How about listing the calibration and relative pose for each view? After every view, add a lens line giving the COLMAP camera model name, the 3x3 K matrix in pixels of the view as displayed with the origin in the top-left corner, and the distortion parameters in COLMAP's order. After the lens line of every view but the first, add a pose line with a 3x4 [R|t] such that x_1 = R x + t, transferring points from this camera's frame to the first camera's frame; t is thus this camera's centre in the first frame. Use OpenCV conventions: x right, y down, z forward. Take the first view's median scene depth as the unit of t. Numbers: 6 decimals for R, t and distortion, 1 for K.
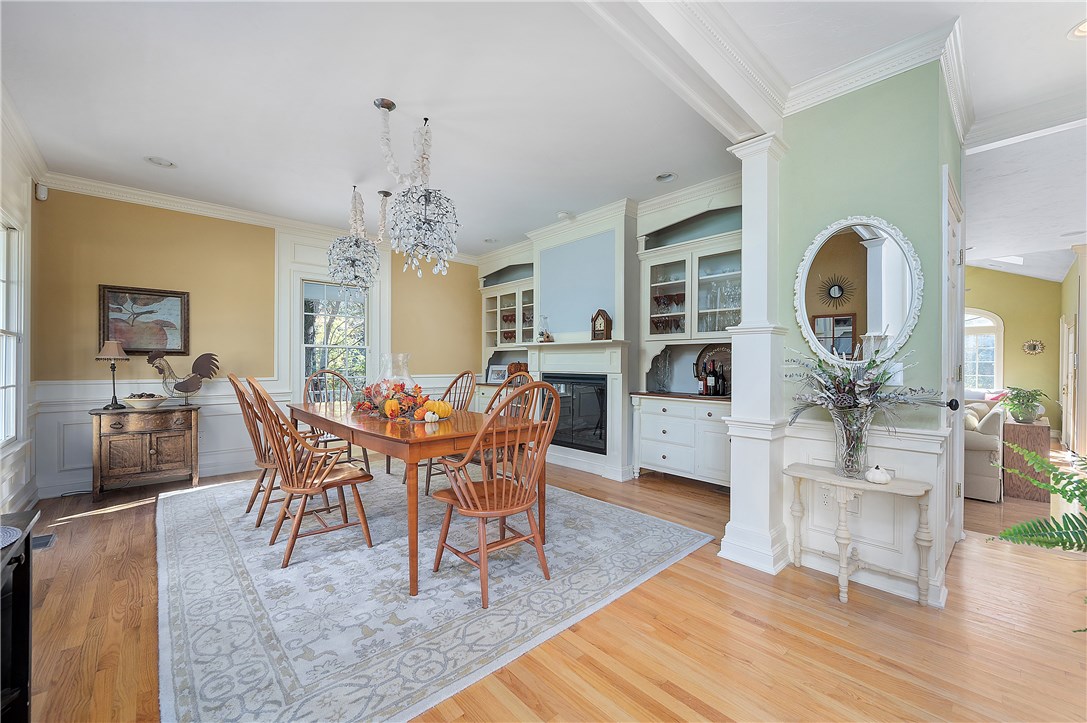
lens RADIAL K [[424.6, 0, 539.4], [0, 424.6, 362.6], [0, 0, 1]] dist [-0.003728, 0.000625]
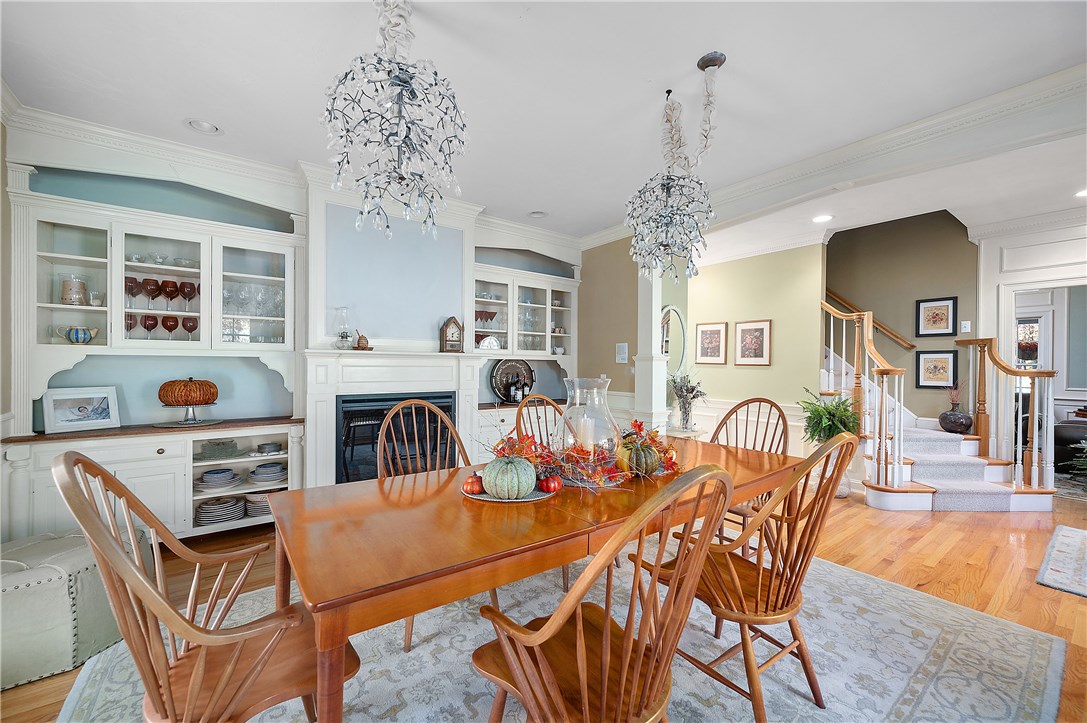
lens RADIAL K [[424.6, 0, 543.5], [0, 424.6, 364.3], [0, 0, 1]] dist [-0.003728, 0.000625]
pose [[0.108304, -0.002970, 0.994113, -0.823262], [-0.004355, 0.999985, 0.003462, -0.036969], [-0.994108, -0.004705, 0.108289, 0.855612]]
